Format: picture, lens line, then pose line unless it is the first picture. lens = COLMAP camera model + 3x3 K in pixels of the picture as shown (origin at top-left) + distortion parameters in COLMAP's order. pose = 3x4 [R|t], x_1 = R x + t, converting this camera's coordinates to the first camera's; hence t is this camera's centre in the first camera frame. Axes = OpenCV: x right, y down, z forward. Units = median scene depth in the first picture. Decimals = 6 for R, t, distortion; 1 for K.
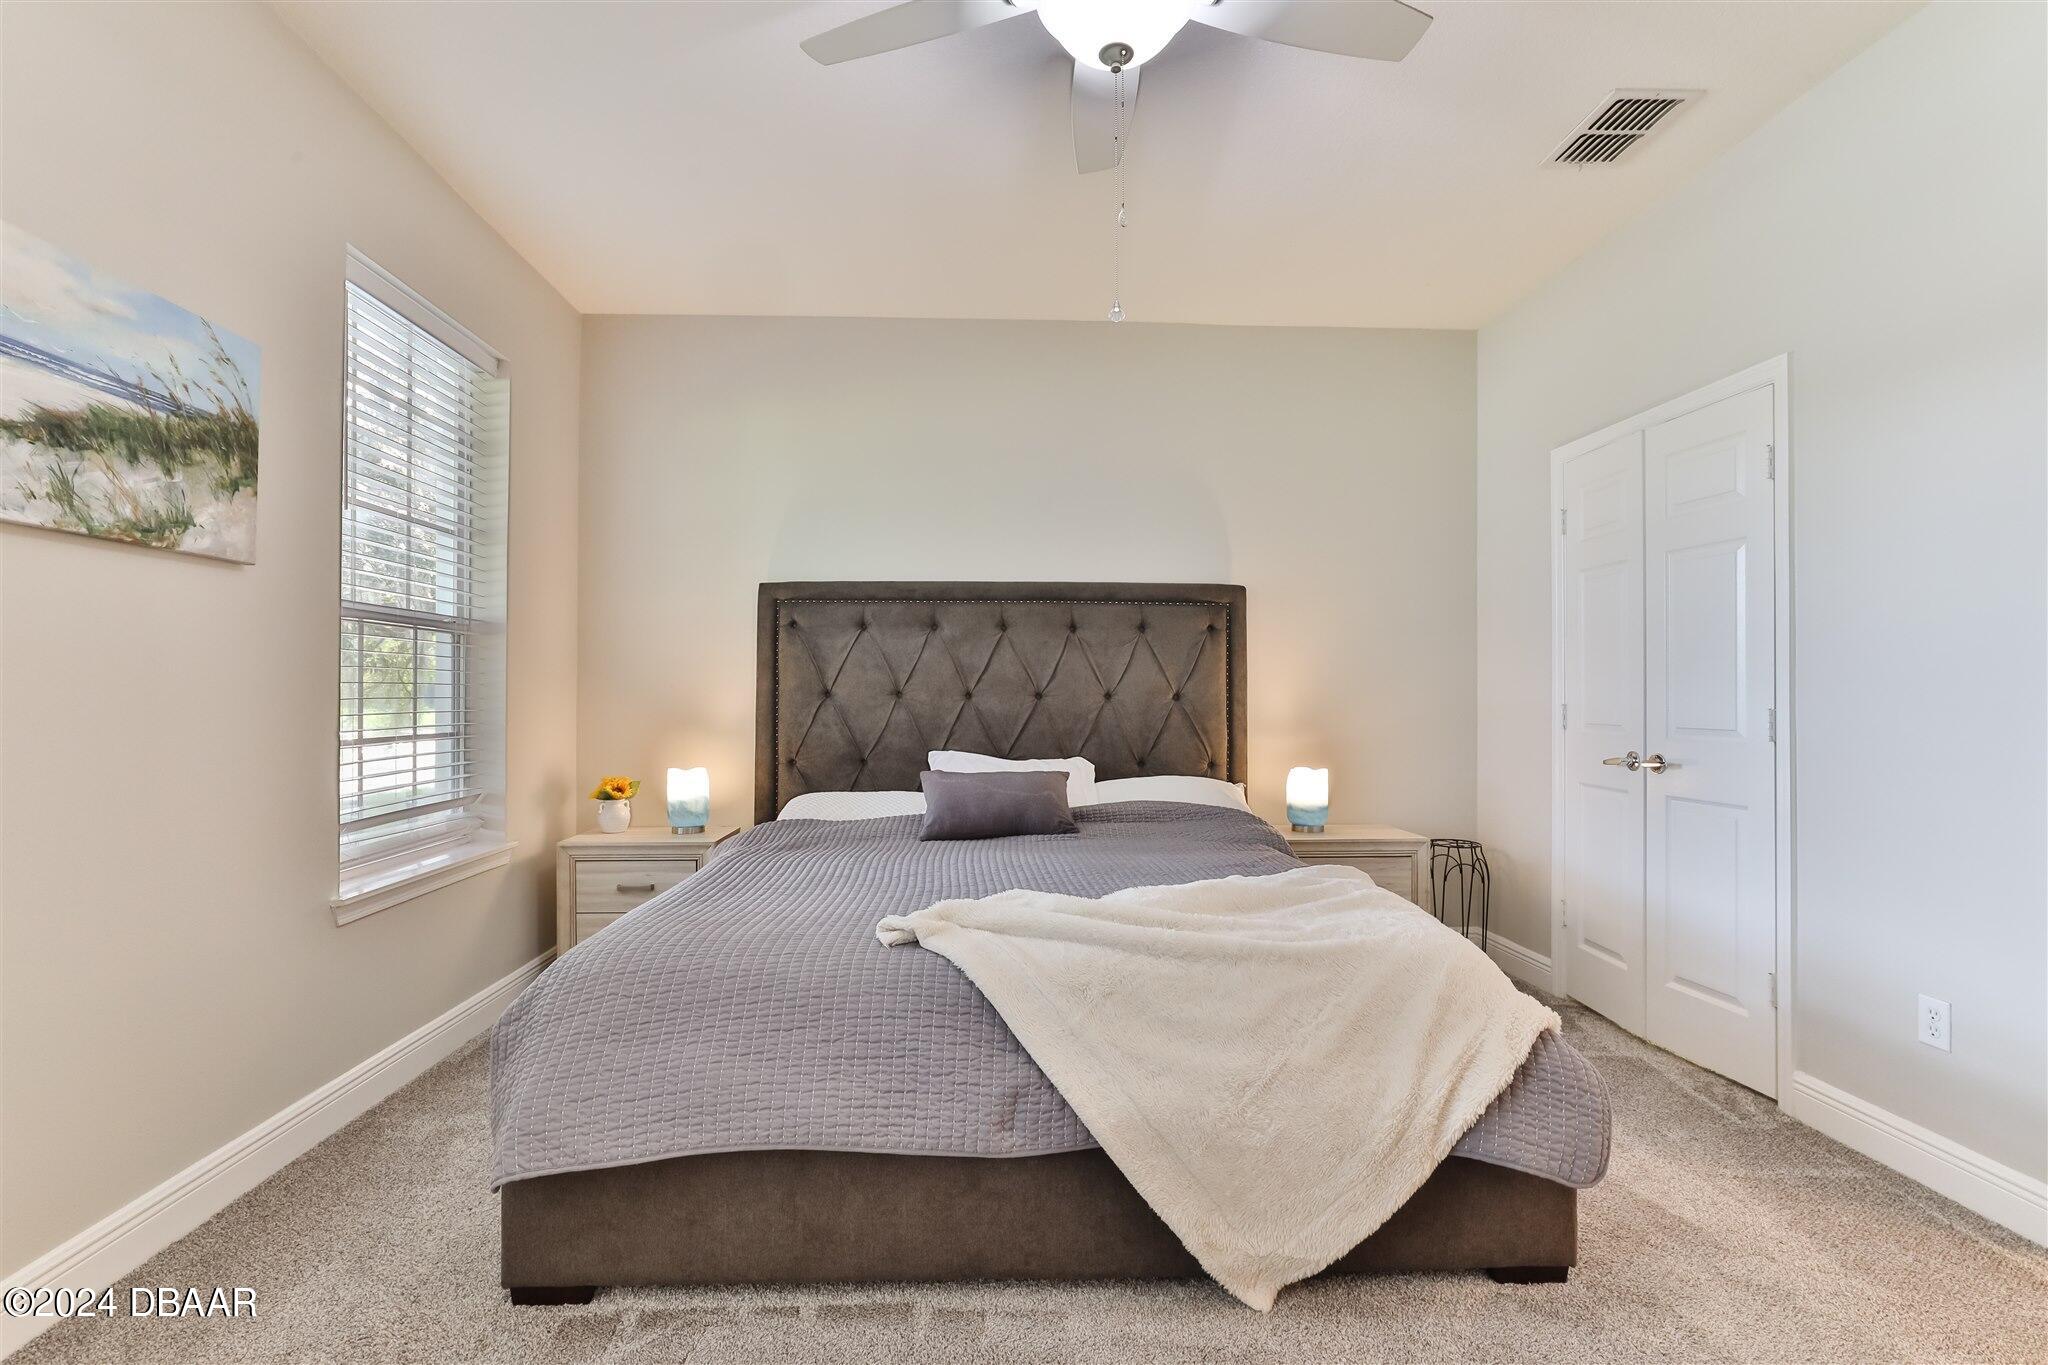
lens RADIAL K [[930.1, 0, 1000.4], [0, 930.1, 670.1], [0, 0, 1]] dist [-0.026687, 0.020288]
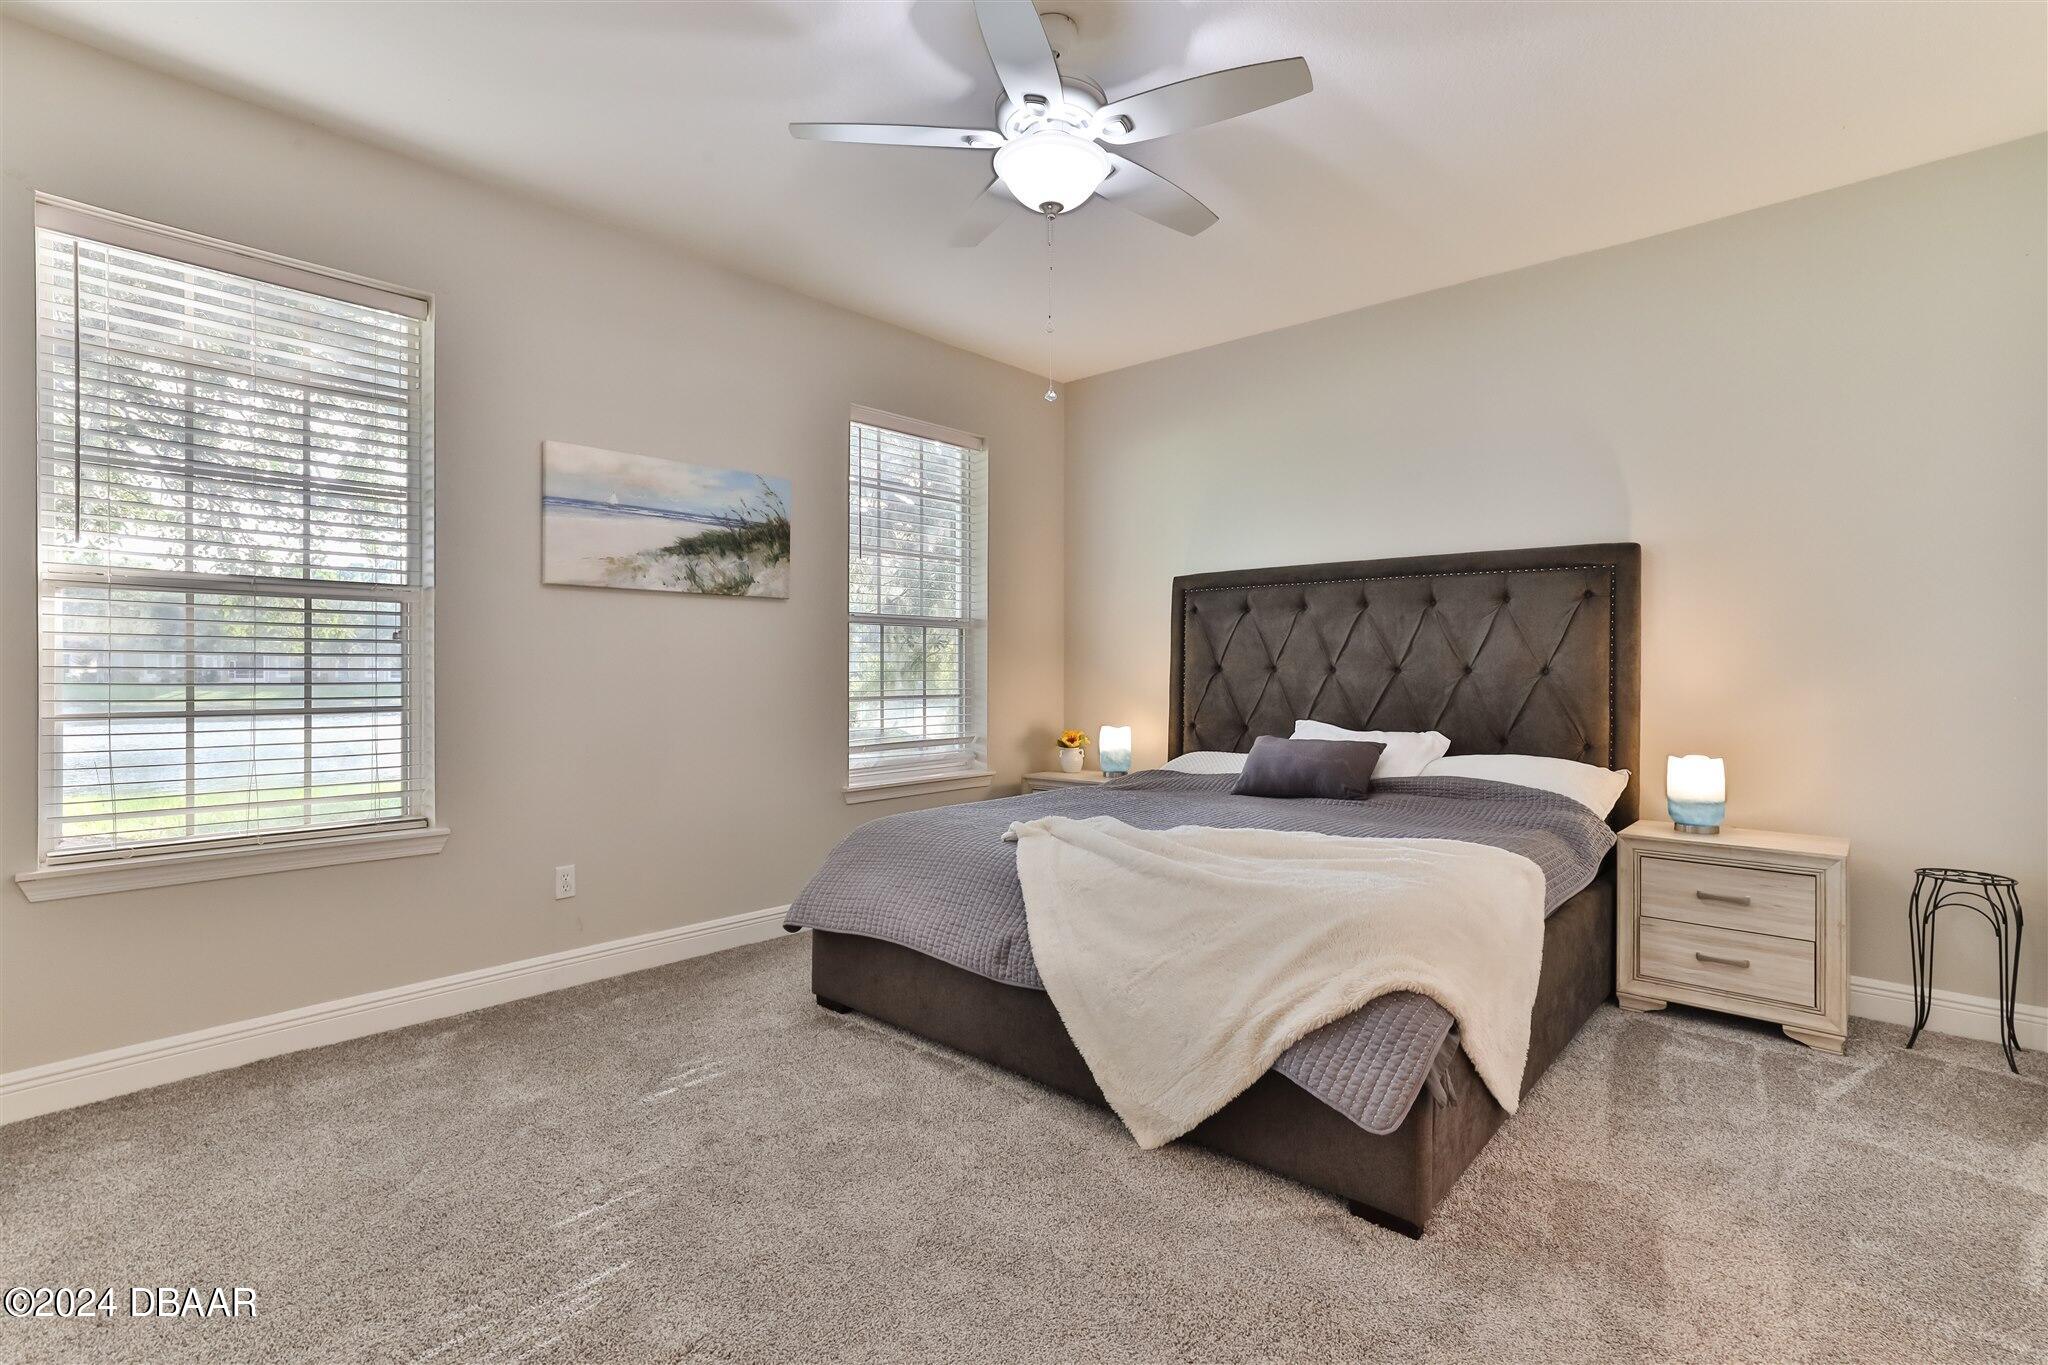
lens RADIAL K [[950.0, 0, 1042.0], [0, 950.0, 645.8], [0, 0, 1]] dist [-0.013277, 0.000175]
pose [[0.725311, -0.017600, -0.688197, 0.494453], [0.018116, 0.999815, -0.006476, 0.000982], [0.688183, -0.007770, 0.725495, -0.021026]]
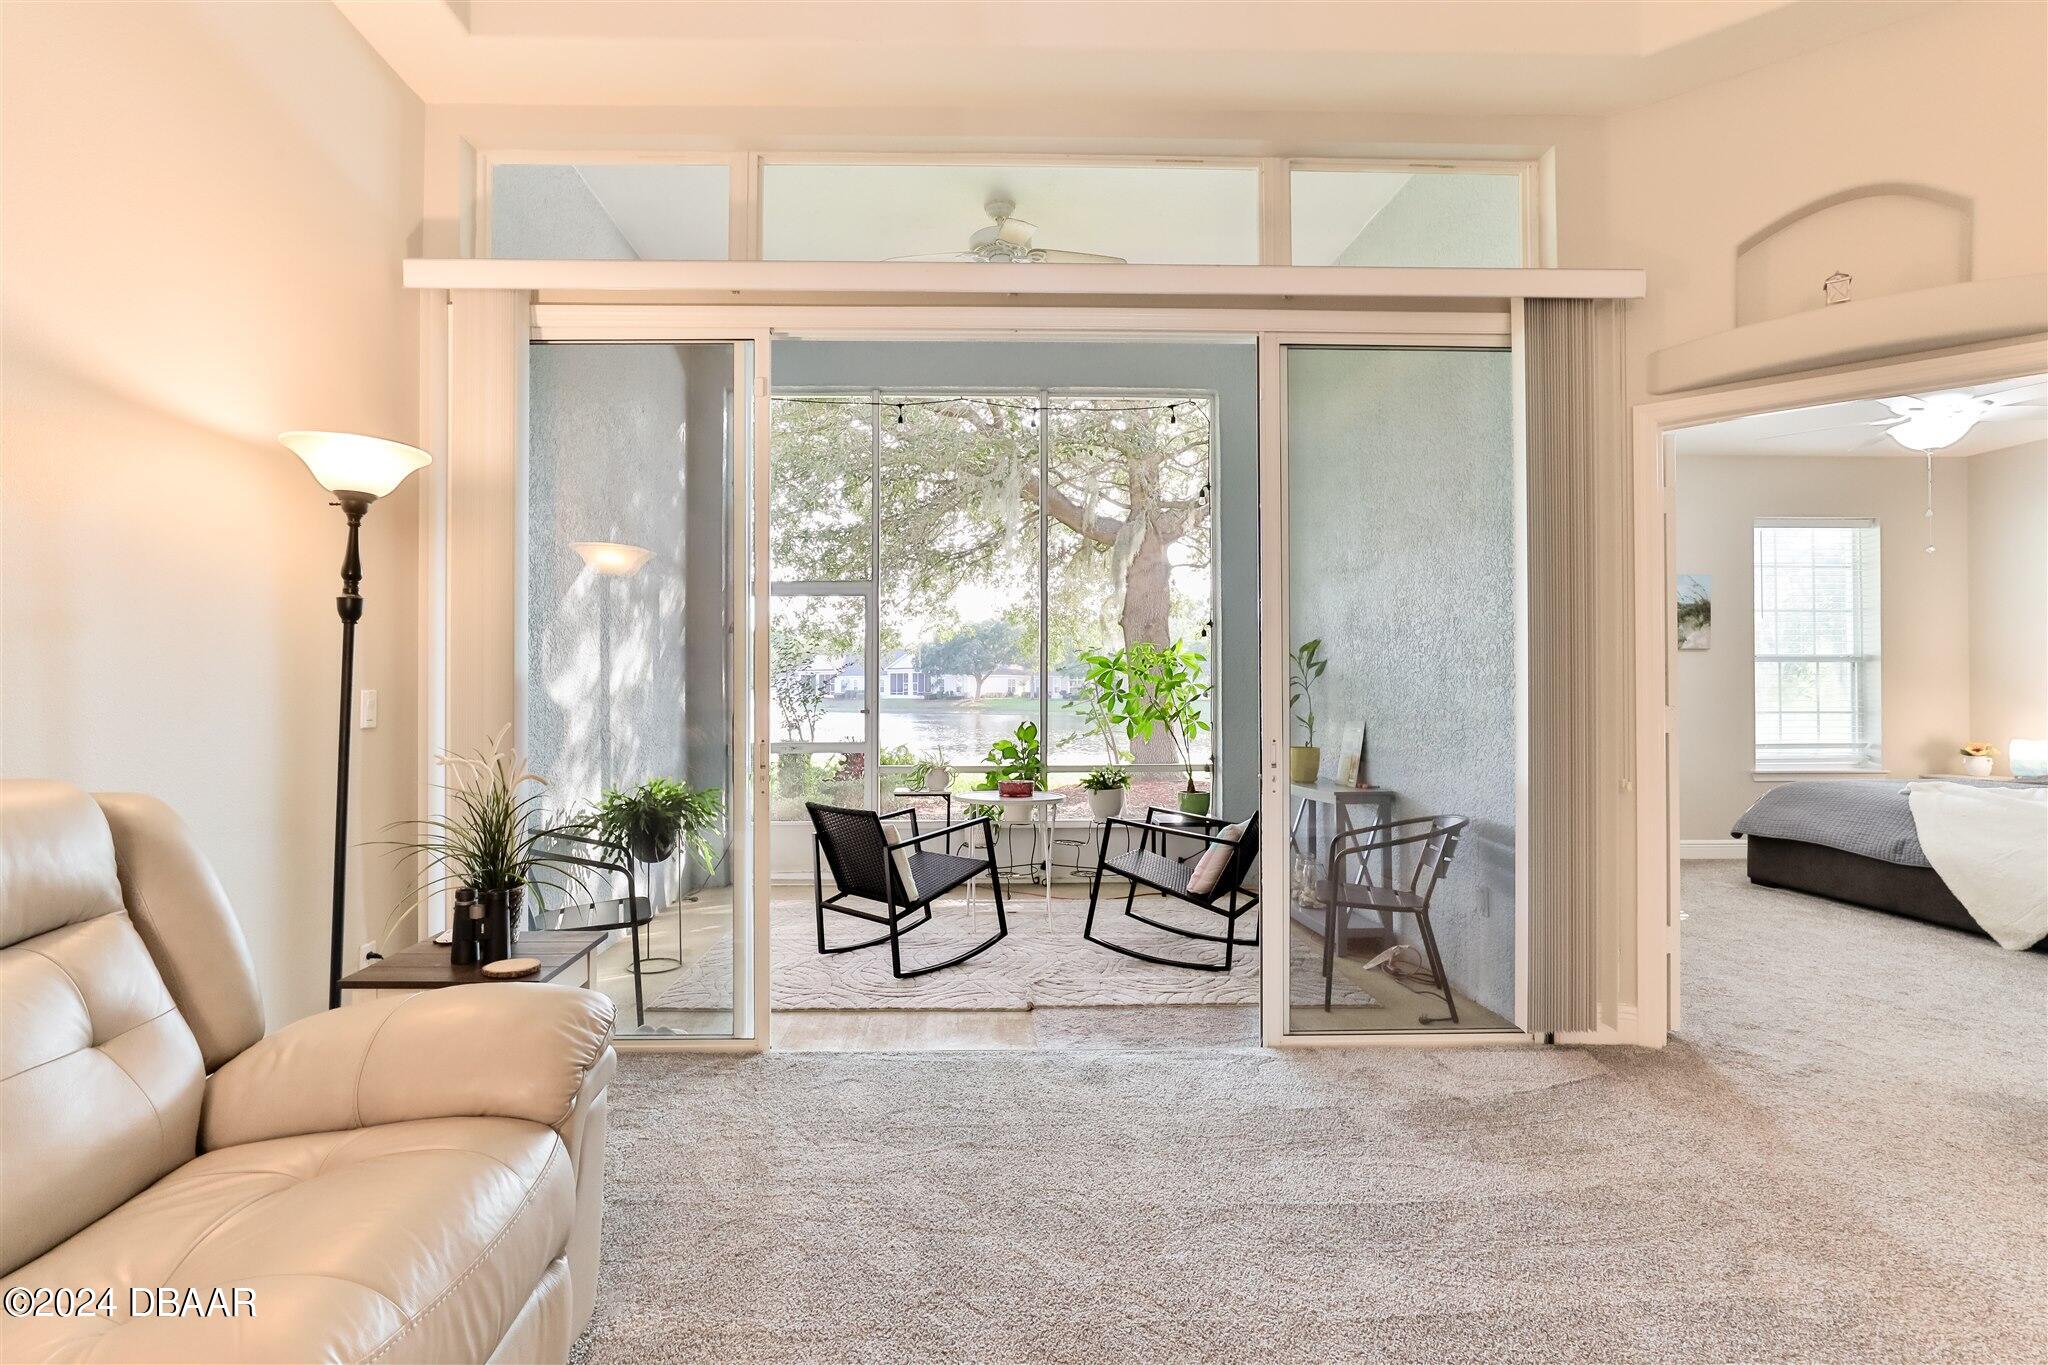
lens RADIAL K [[930.1, 0, 1000.4], [0, 930.1, 670.1], [0, 0, 1]] dist [-0.026687, 0.020288]
pose [[-0.002956, -0.015934, -0.999869, 1.240803], [0.023653, 0.999592, -0.015999, -0.029440], [0.999716, -0.023697, -0.002578, -0.736725]]
